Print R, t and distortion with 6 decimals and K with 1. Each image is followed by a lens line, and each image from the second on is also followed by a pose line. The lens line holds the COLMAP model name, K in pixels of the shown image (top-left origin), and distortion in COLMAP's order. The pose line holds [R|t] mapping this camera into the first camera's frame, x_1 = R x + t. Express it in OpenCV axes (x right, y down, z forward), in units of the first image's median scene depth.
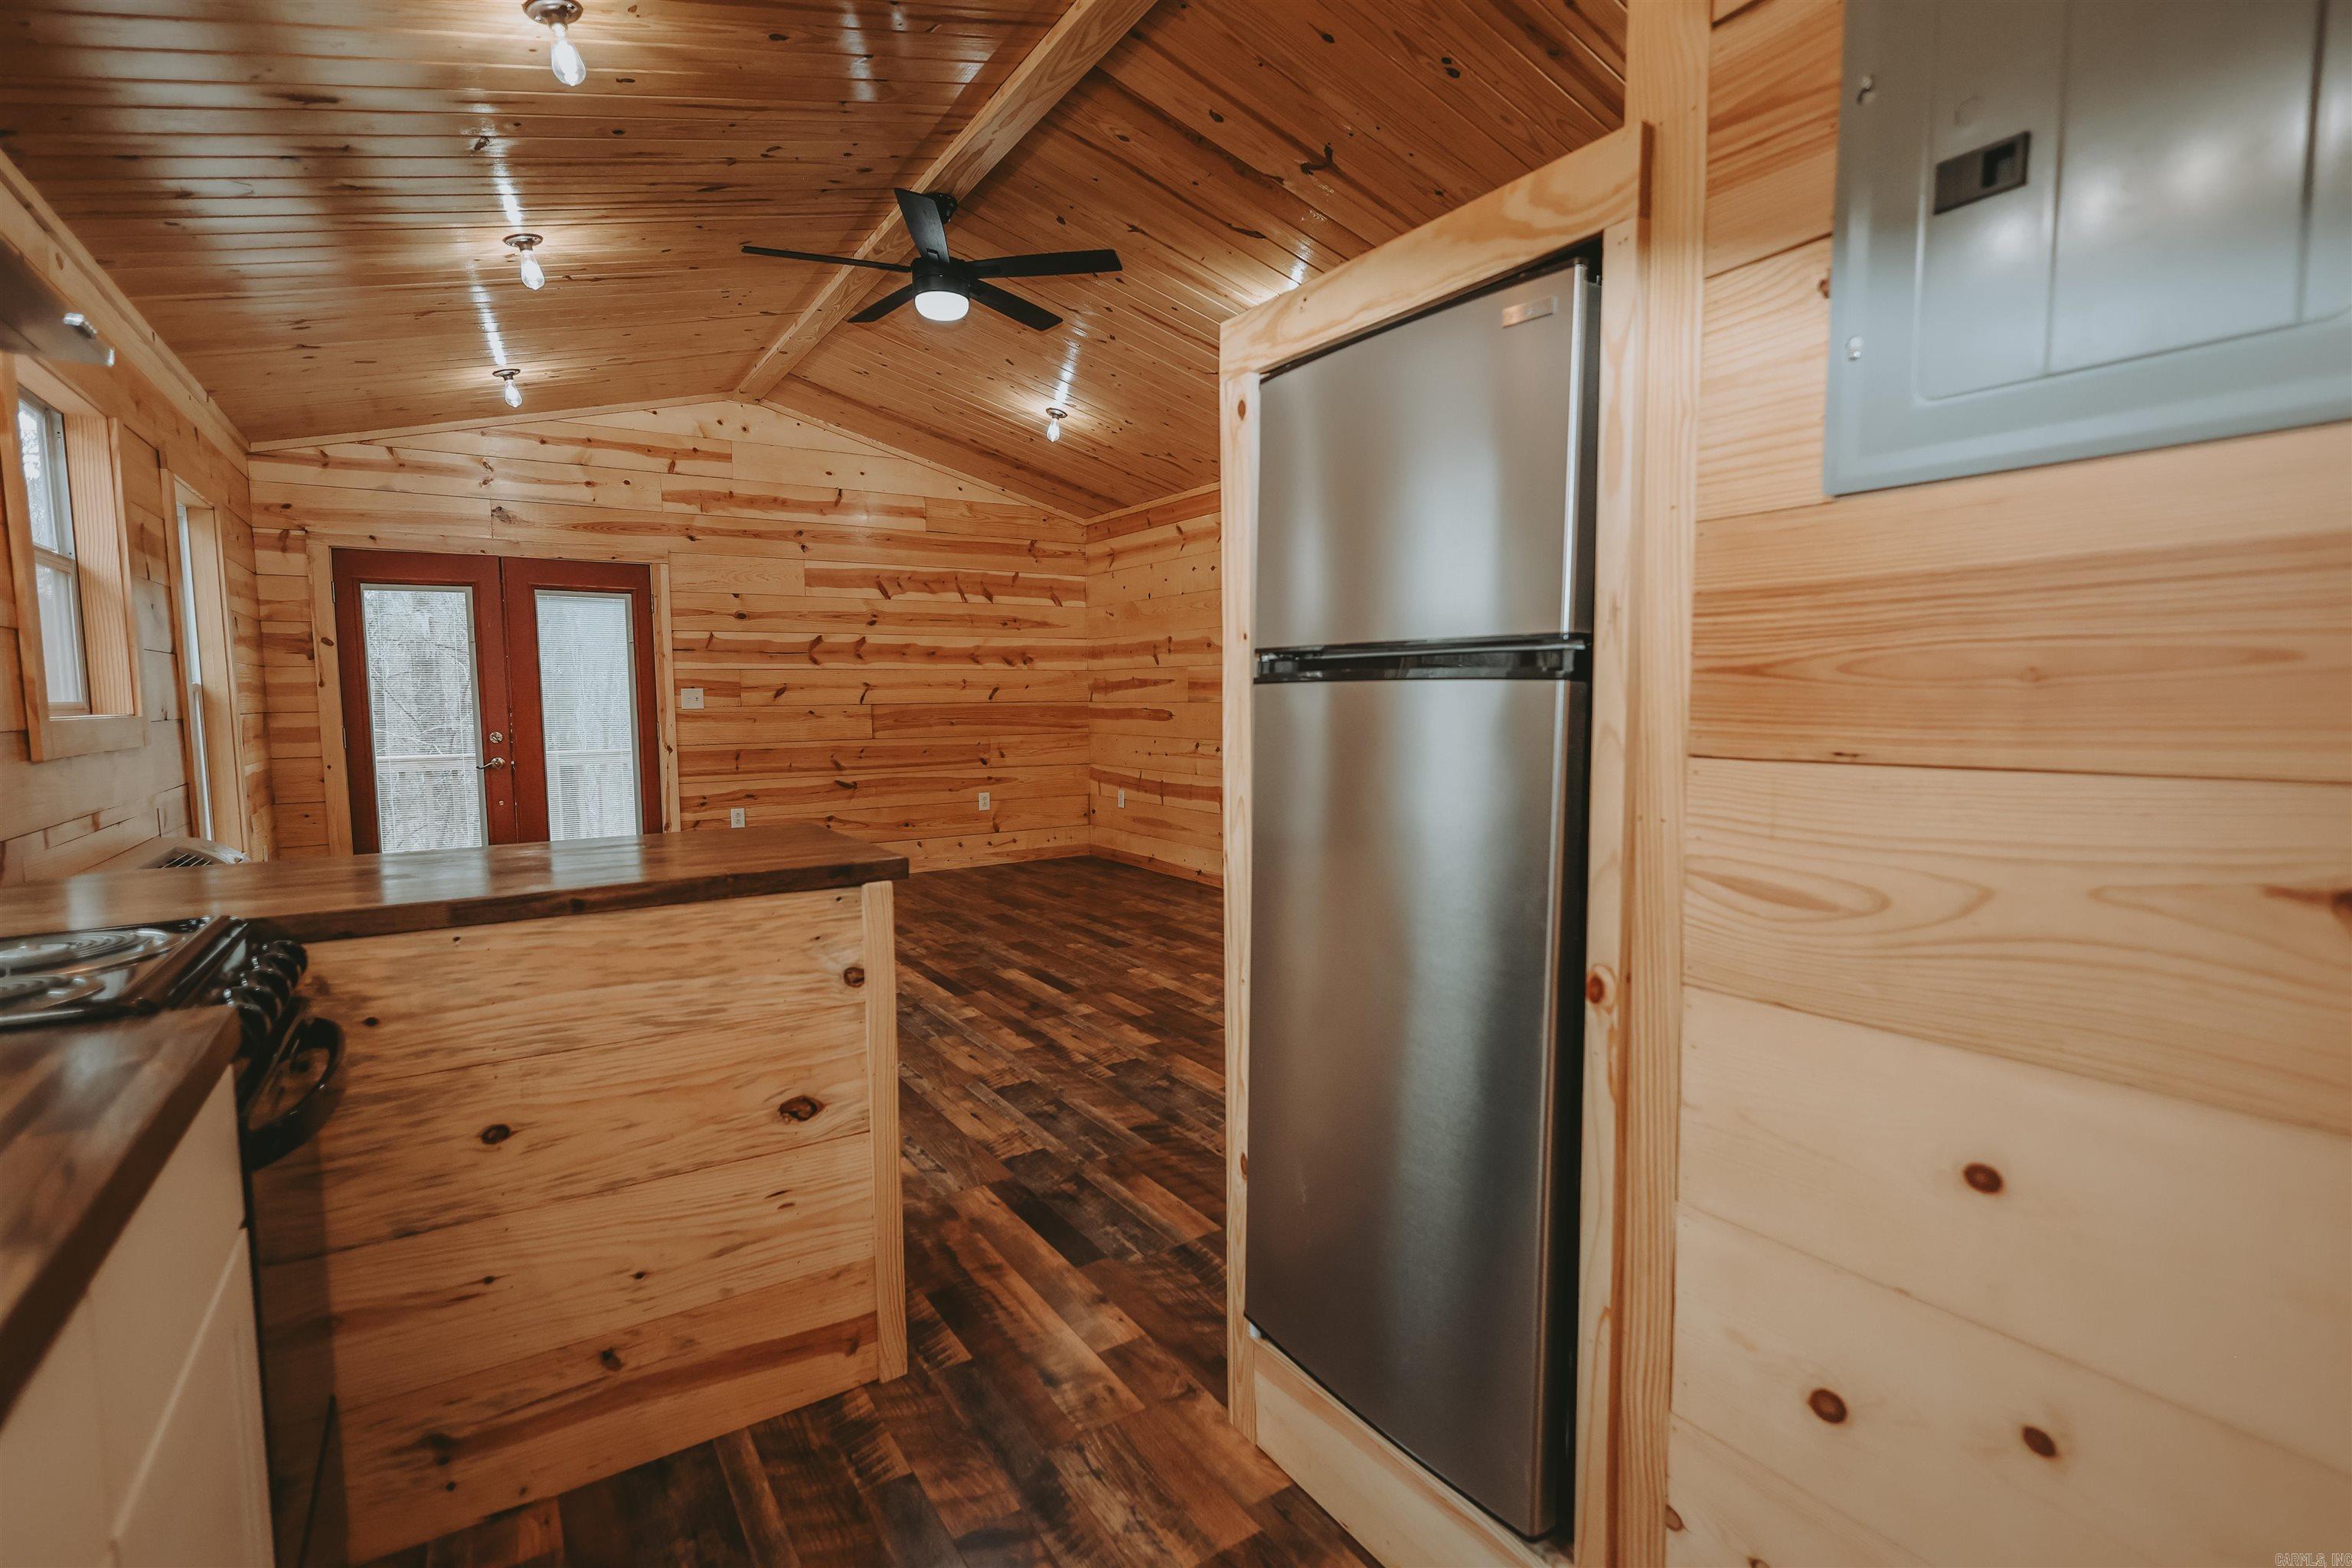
lens RADIAL K [[1082.9, 0, 1166.8], [0, 1082.9, 783.7], [0, 0, 1]] dist [-0.000900, 0.001780]
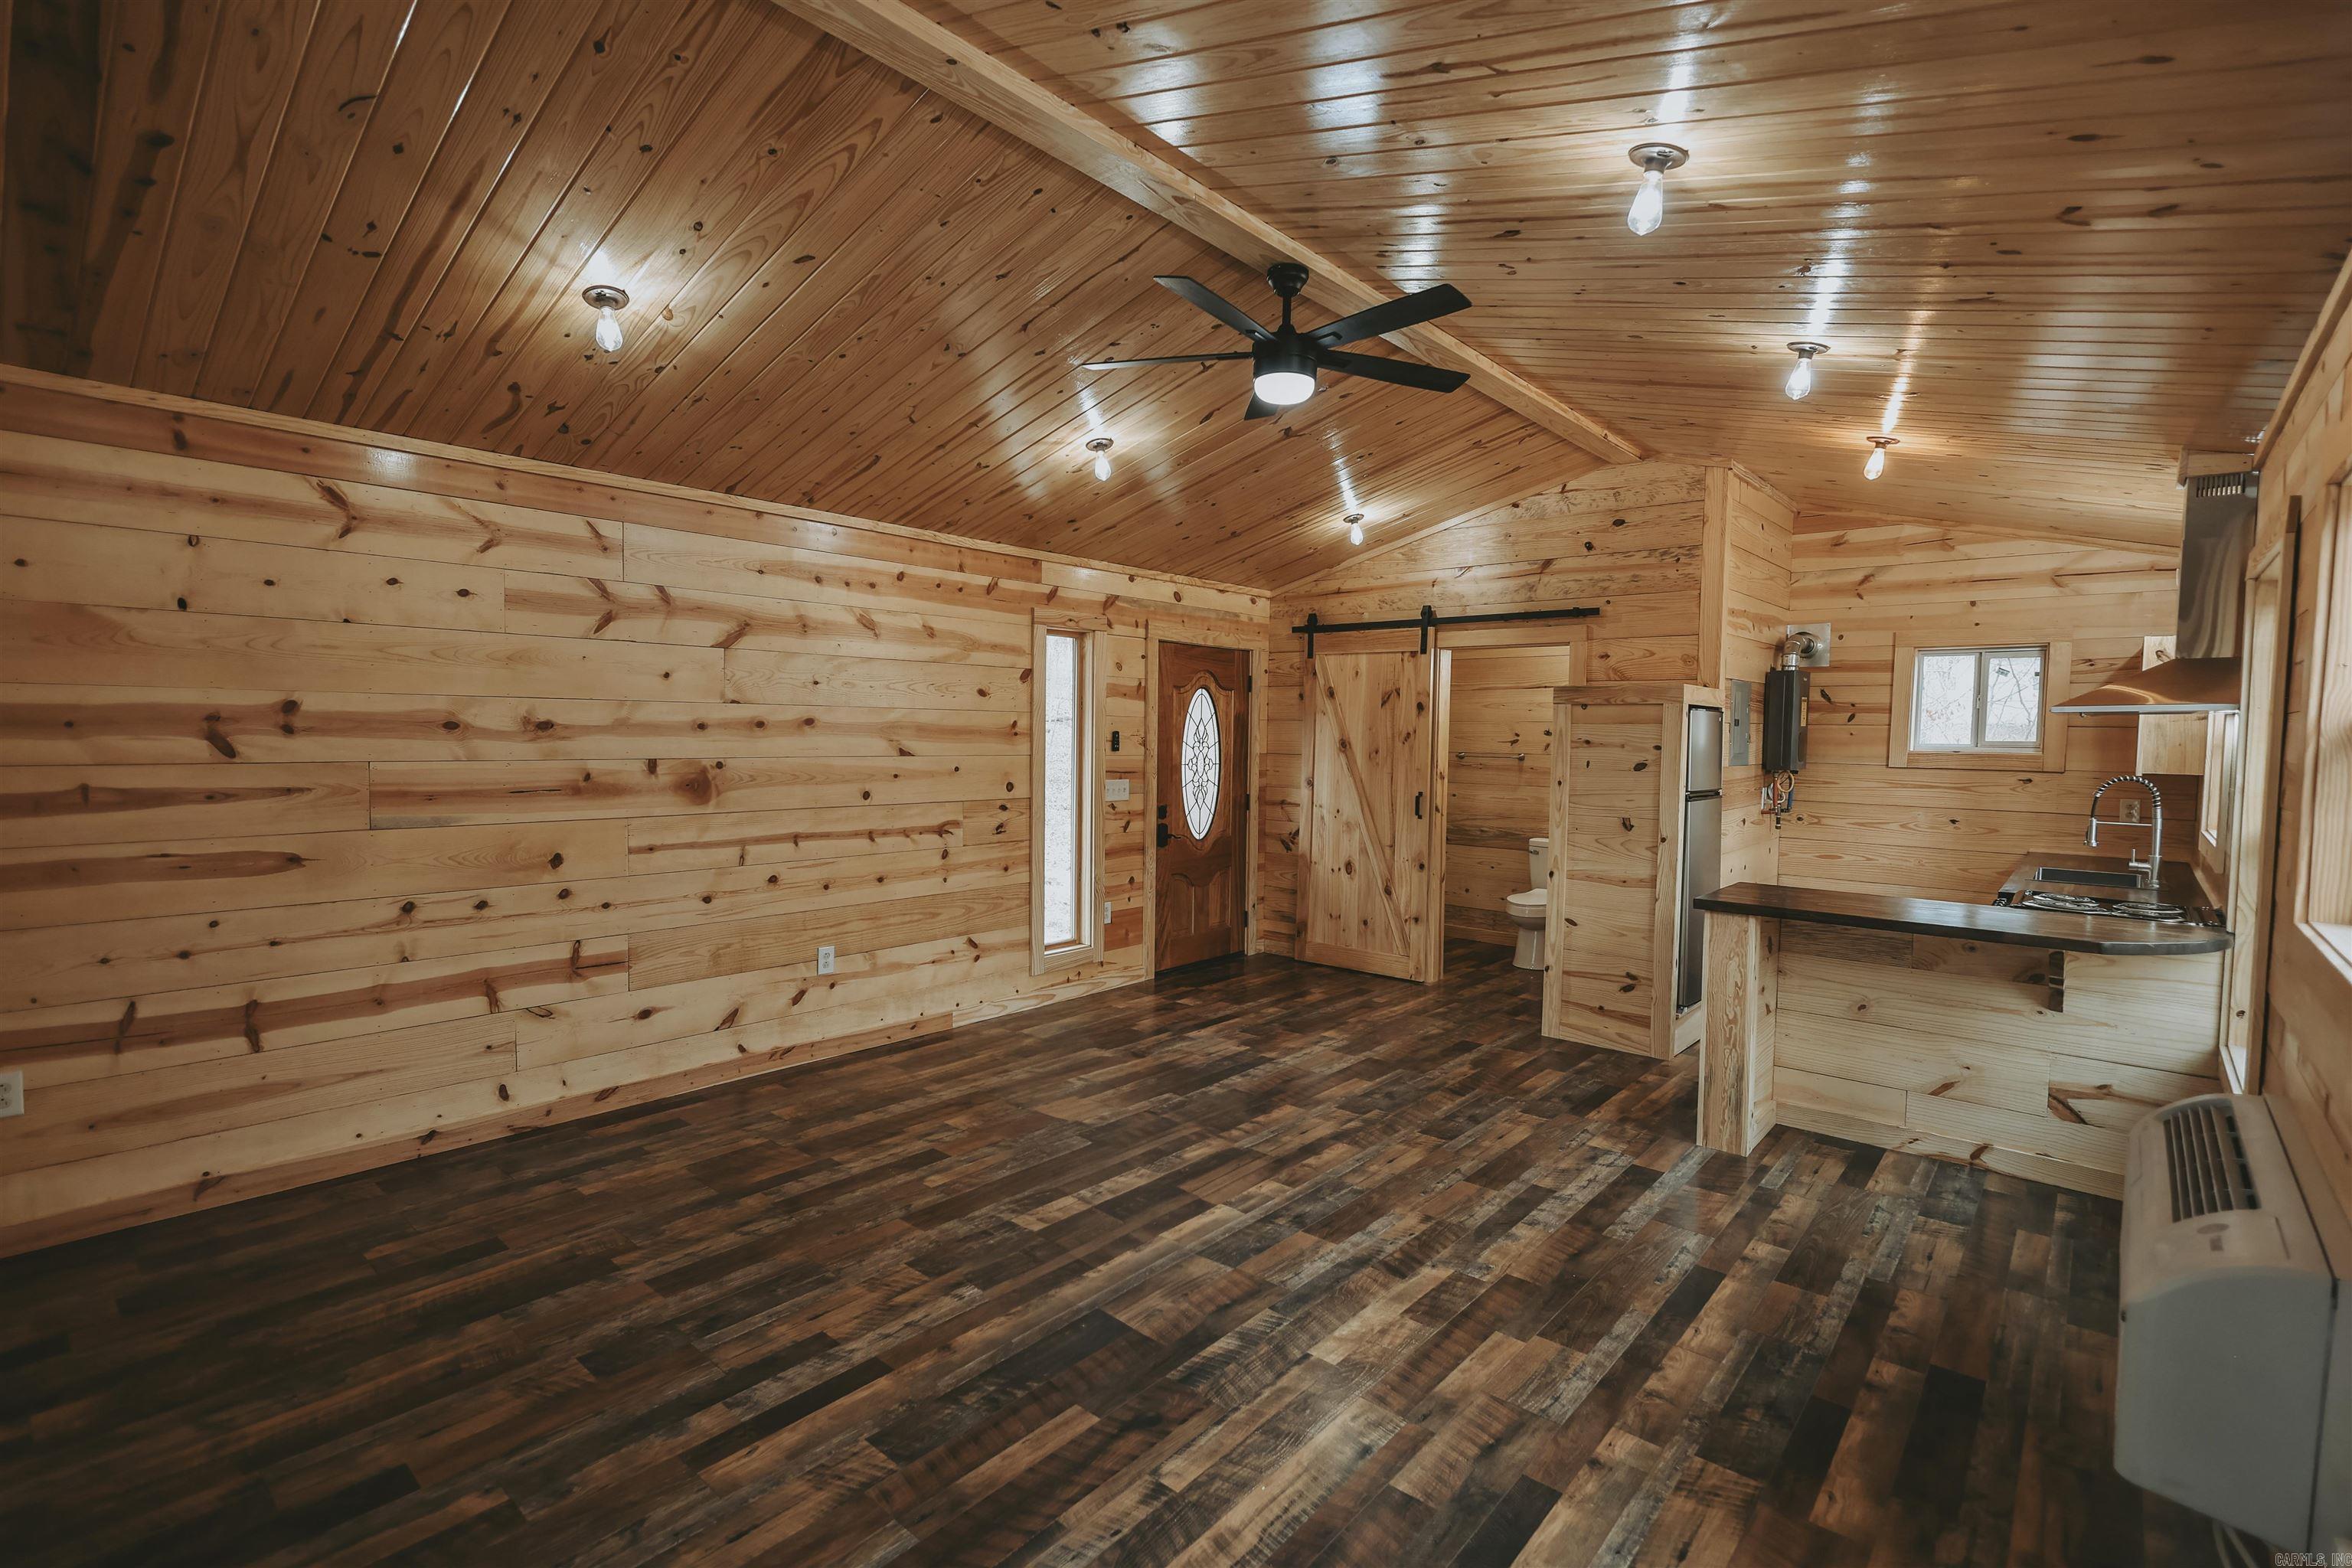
lens RADIAL K [[1082.9, 0, 1180.3], [0, 1082.9, 786.1], [0, 0, 1]] dist [-0.000900, 0.001780]
pose [[-0.277164, -0.046052, 0.959718, -0.808830], [0.067827, 0.995421, 0.067353, -0.143570], [-0.958426, 0.083763, -0.272771, 1.045535]]
